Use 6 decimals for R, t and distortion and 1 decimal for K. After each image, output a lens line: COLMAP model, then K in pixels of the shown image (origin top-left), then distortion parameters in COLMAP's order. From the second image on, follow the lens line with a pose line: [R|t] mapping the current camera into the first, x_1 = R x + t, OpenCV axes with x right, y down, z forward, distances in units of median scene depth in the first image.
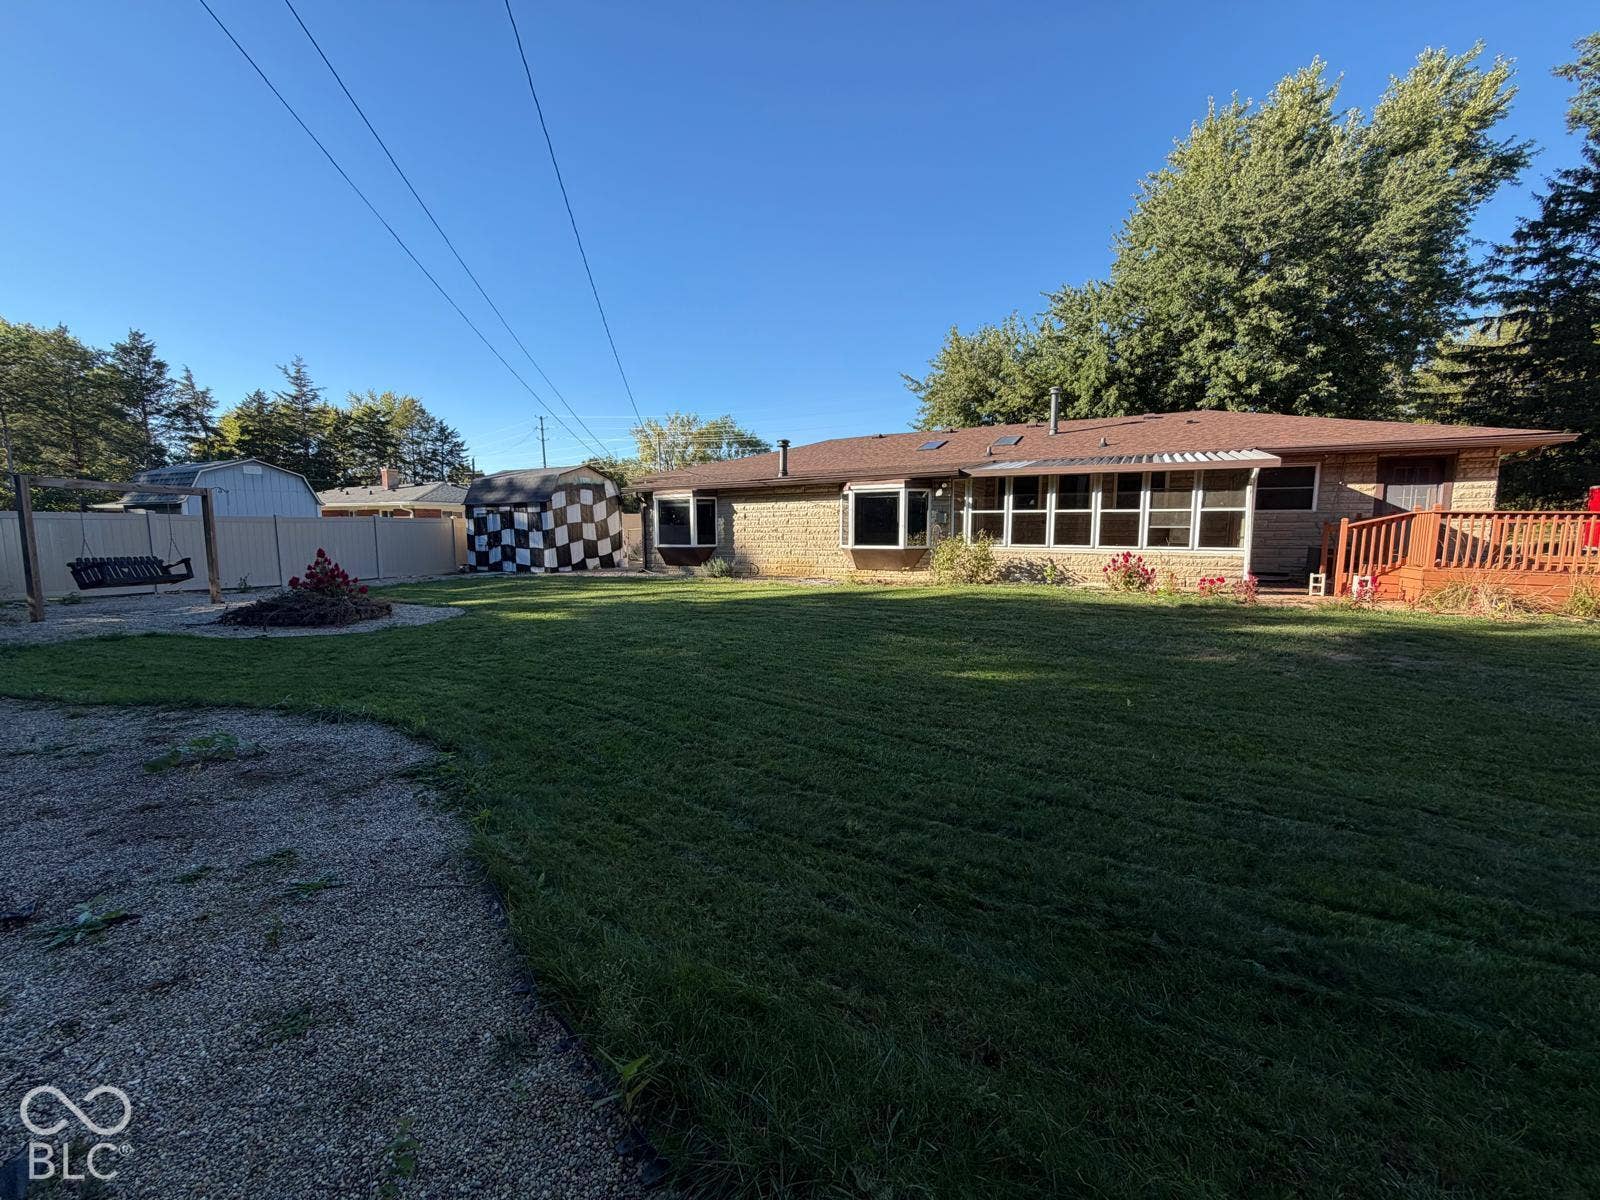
lens RADIAL K [[638.1, 0, 791.5], [0, 638.1, 598.4], [0, 0, 1]] dist [-0.000737, -0.000138]
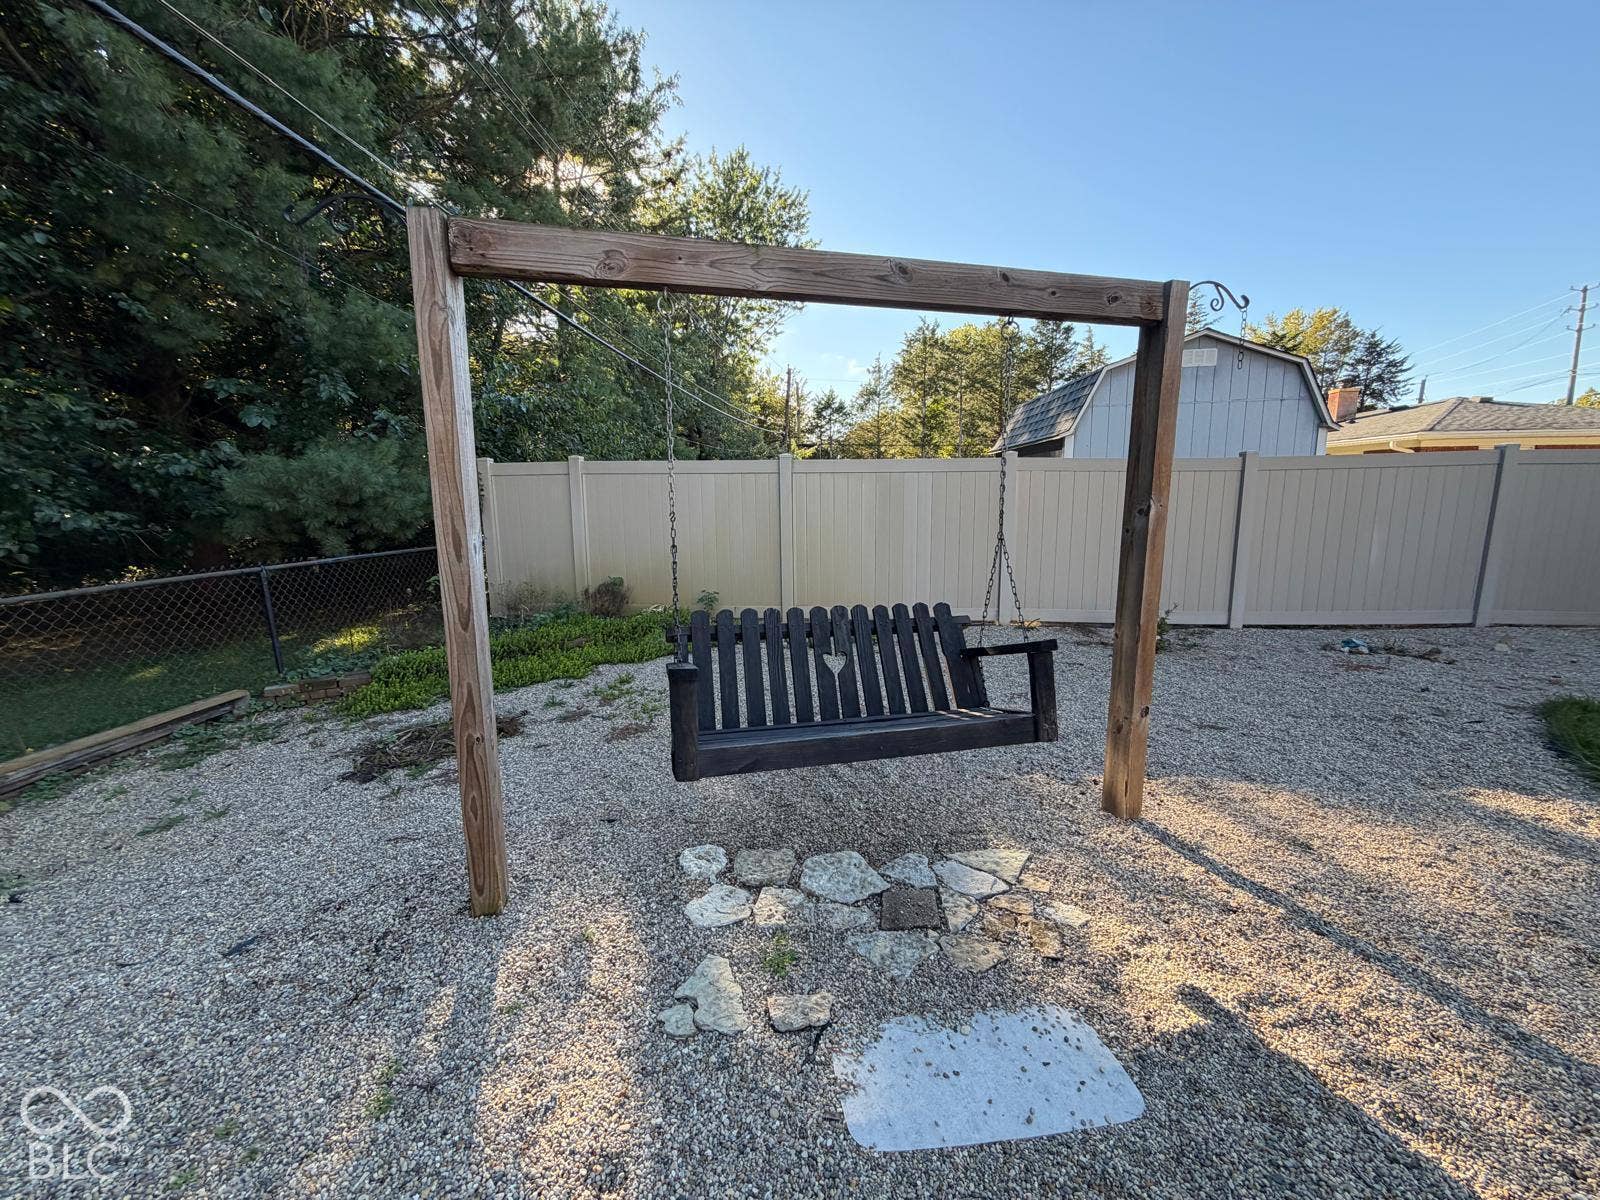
lens RADIAL K [[638.1, 0, 793.2], [0, 638.1, 597.5], [0, 0, 1]] dist [-0.000737, -0.000138]
pose [[0.402323, 0.142789, -0.904294, -0.176253], [-0.088284, 0.989210, 0.116920, -0.020160], [0.911231, 0.032796, 0.410587, 0.186189]]
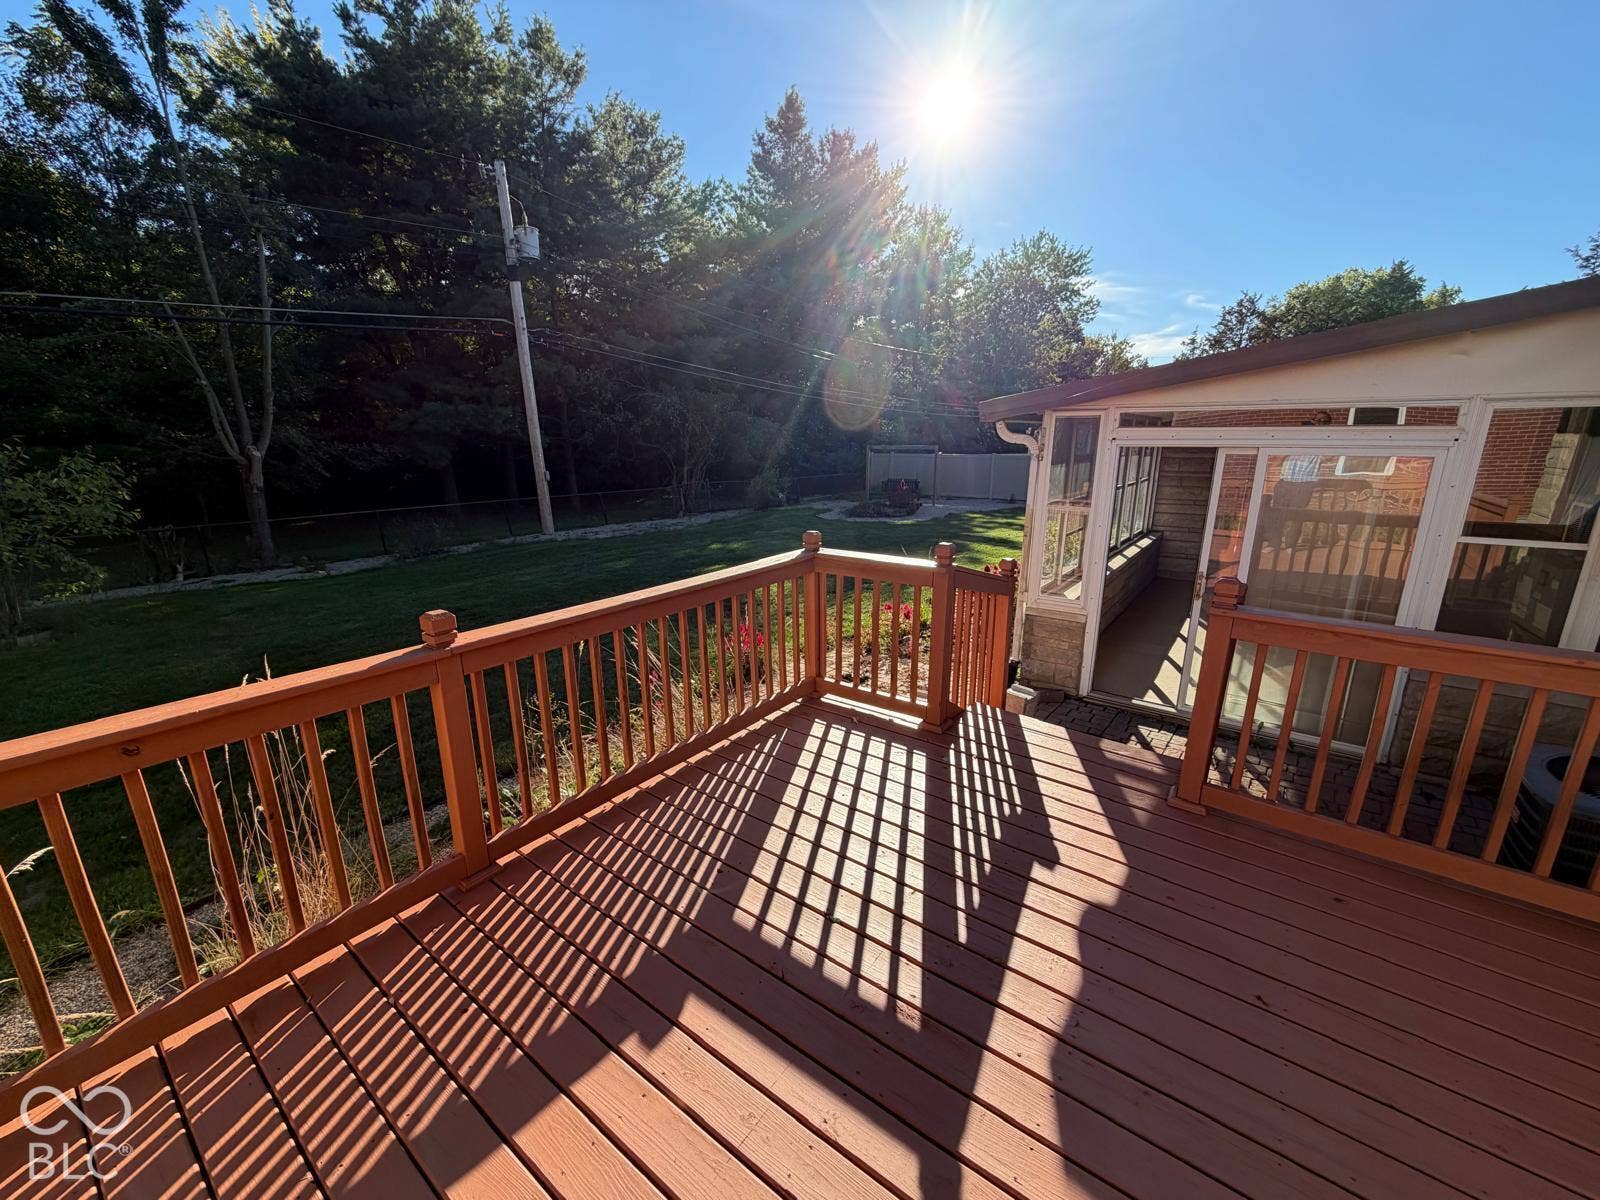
lens RADIAL K [[638.1, 0, 798.9], [0, 638.1, 598.5], [0, 0, 1]] dist [-0.000737, -0.000138]
pose [[-0.145443, 0.237158, -0.960522, 0.271813], [-0.101957, 0.962084, 0.252982, -0.040840], [0.984099, 0.134727, -0.115748, 0.201463]]
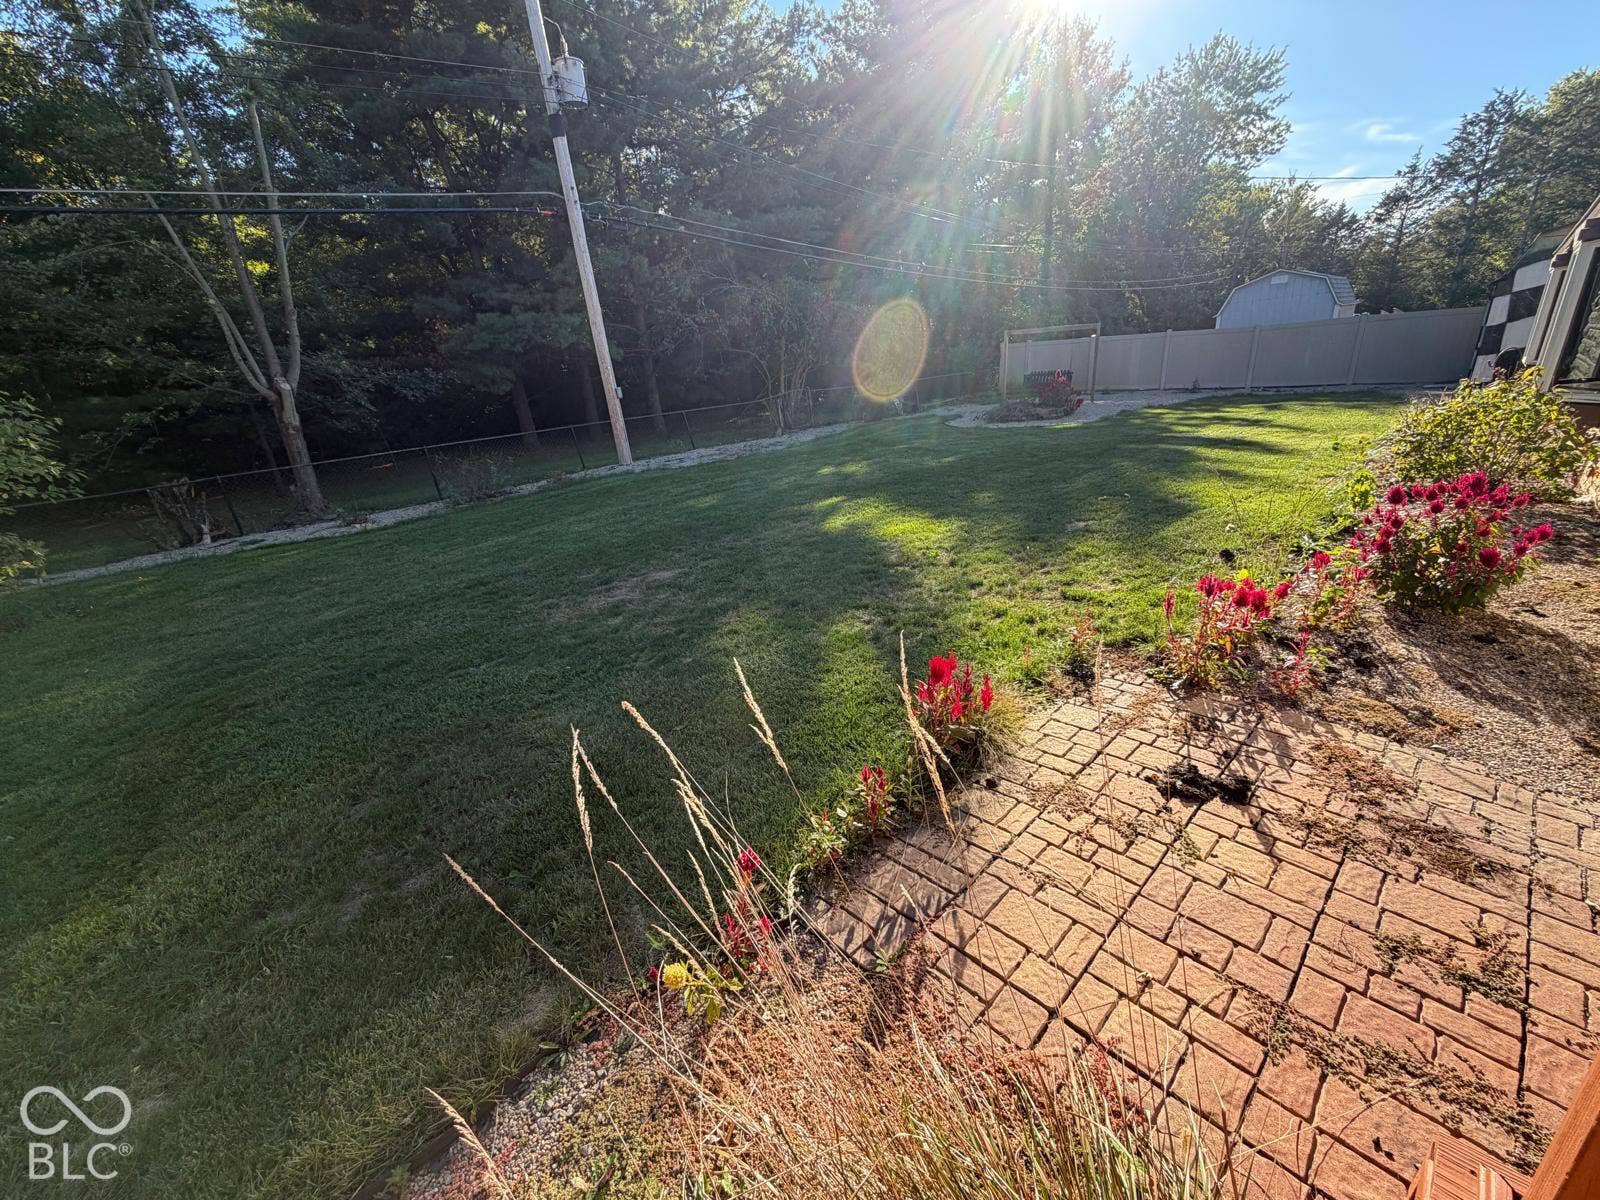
lens RADIAL K [[638.1, 0, 796.1], [0, 638.1, 595.7], [0, 0, 1]] dist [-0.000737, -0.000138]
pose [[-0.285298, 0.356221, -0.889782, 0.208866], [-0.025208, 0.925256, 0.378505, -0.029752], [0.958107, 0.130416, -0.254994, 0.179207]]
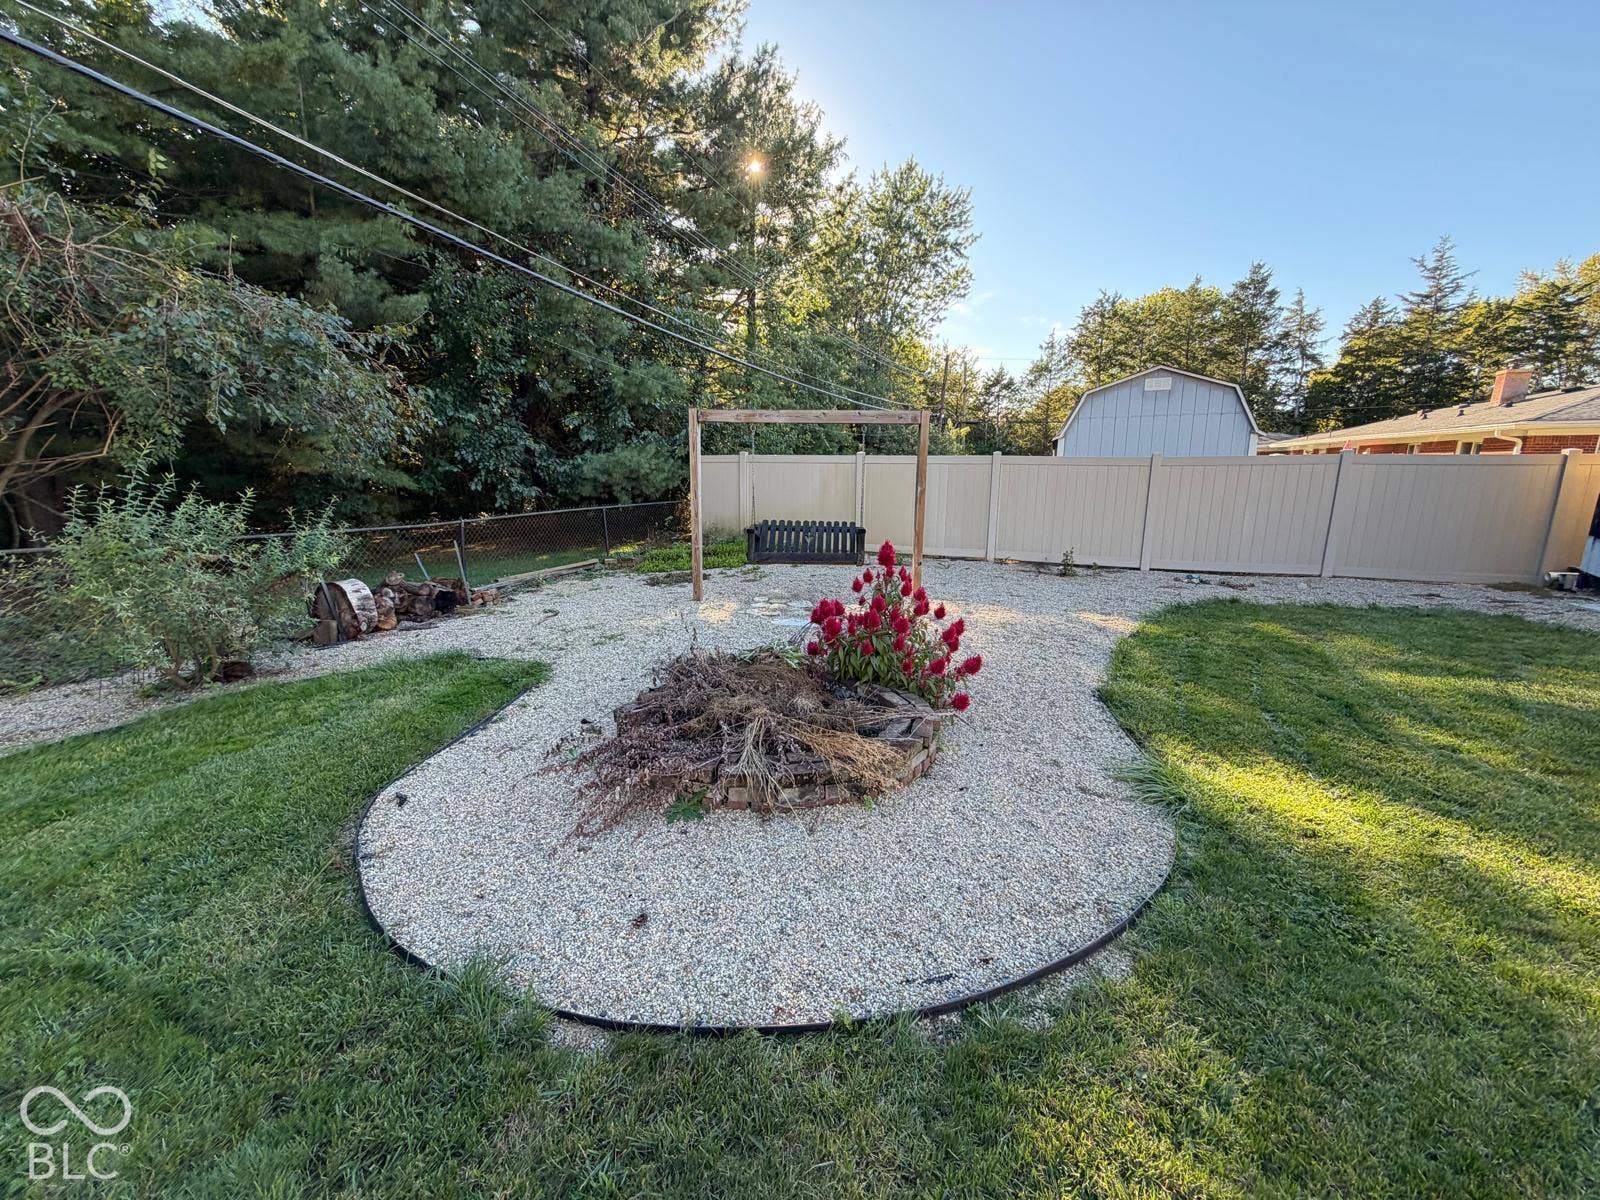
lens RADIAL K [[638.1, 0, 793.8], [0, 638.1, 597.5], [0, 0, 1]] dist [-0.000737, -0.000138]
pose [[0.136254, 0.199760, -0.970325, -0.075027], [-0.108826, 0.976550, 0.185760, -0.023409], [0.984679, 0.080286, 0.154798, 0.184781]]
